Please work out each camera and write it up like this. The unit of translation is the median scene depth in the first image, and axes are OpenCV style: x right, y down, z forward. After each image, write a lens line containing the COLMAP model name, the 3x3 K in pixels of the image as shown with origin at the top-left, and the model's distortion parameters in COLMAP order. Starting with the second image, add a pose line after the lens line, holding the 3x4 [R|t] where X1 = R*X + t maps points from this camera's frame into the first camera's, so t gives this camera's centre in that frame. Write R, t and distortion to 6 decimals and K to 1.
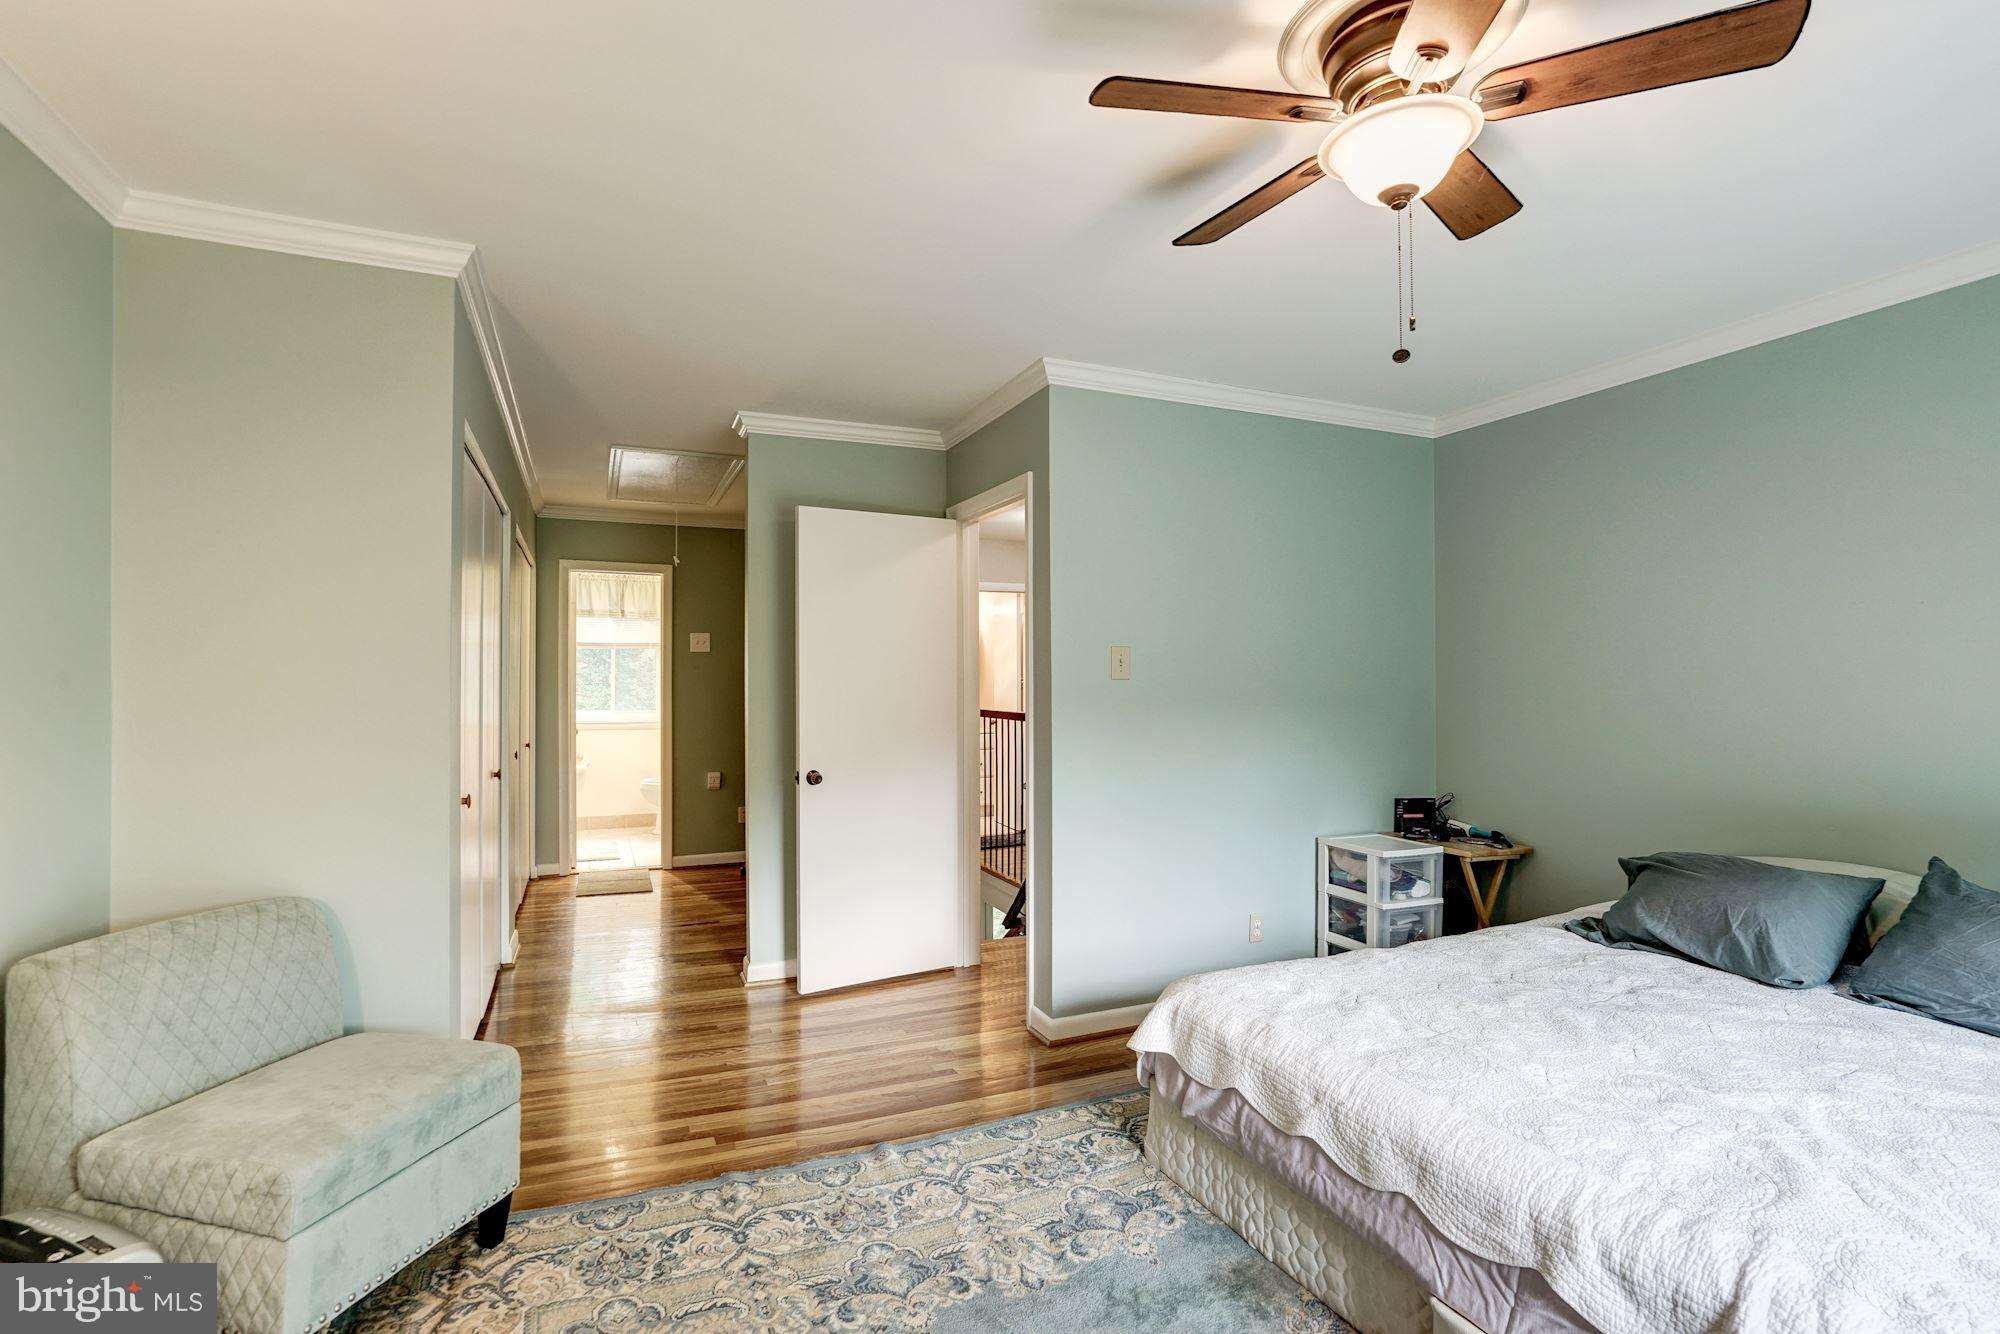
lens RADIAL K [[928.8, 0, 990.7], [0, 928.8, 657.9], [0, 0, 1]] dist [-0.048503, 0.024725]
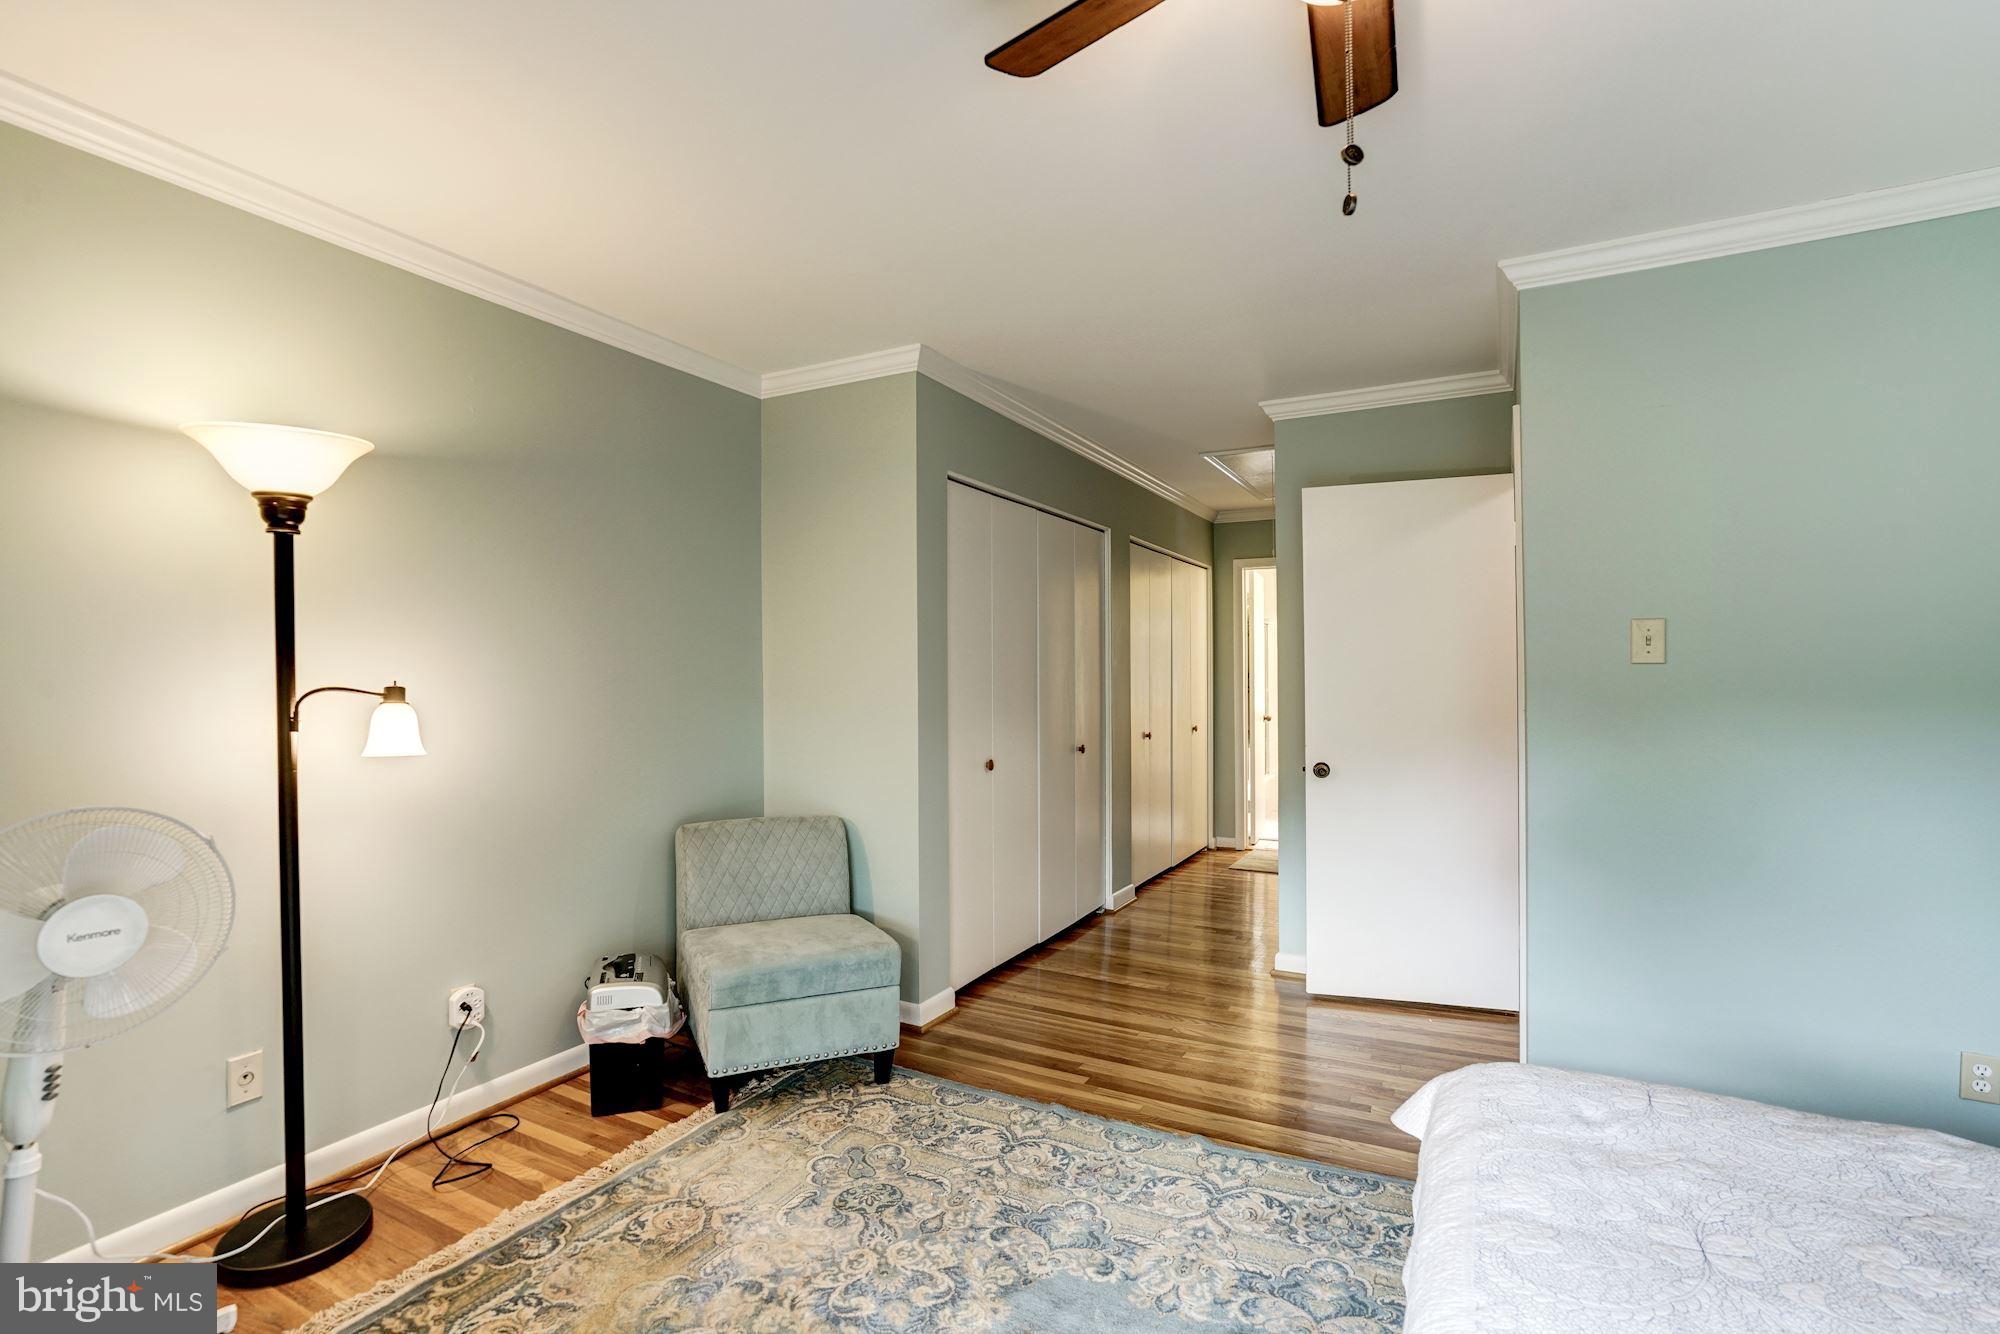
lens RADIAL K [[928.8, 0, 990.7], [0, 928.8, 657.9], [0, 0, 1]] dist [-0.048503, 0.024725]
pose [[0.632241, -0.017374, -0.774577, 0.581789], [0.025229, 0.999680, -0.001831, 0.010881], [0.774361, -0.018384, 0.632477, 0.237564]]
